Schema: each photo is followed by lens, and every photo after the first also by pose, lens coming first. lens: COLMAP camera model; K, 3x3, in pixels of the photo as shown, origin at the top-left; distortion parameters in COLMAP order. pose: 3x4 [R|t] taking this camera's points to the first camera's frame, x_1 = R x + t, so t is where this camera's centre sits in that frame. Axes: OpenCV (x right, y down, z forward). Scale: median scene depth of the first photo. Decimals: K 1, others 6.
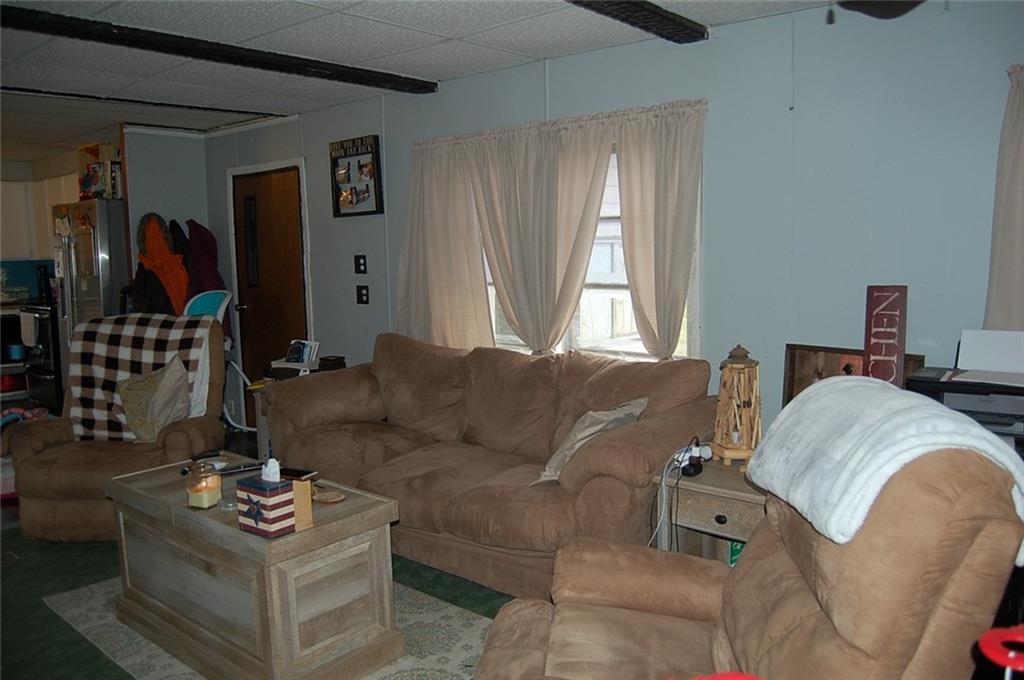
lens RADIAL K [[789.3, 0, 512.0], [0, 789.3, 340.0], [0, 0, 1]] dist [-0.080776, 0.001088]
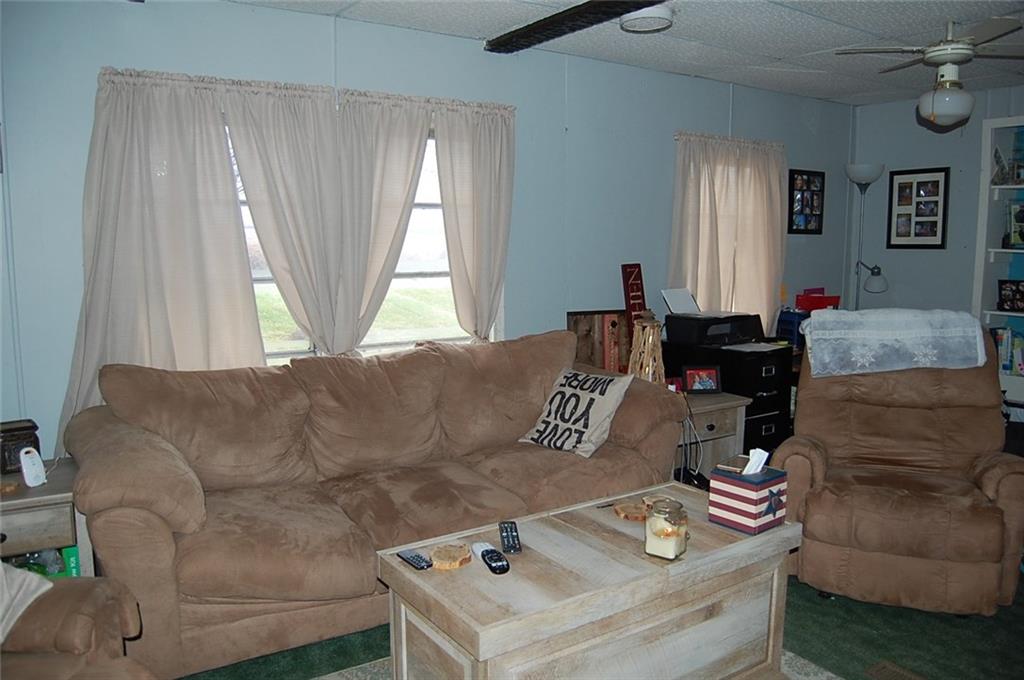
lens RADIAL K [[789.3, 0, 512.0], [0, 789.3, 340.0], [0, 0, 1]] dist [-0.080776, 0.001088]
pose [[0.268831, -0.102502, 0.957718, -0.996141], [0.104625, 0.991545, 0.076754, -0.063540], [-0.957488, 0.079568, 0.277282, 0.784828]]
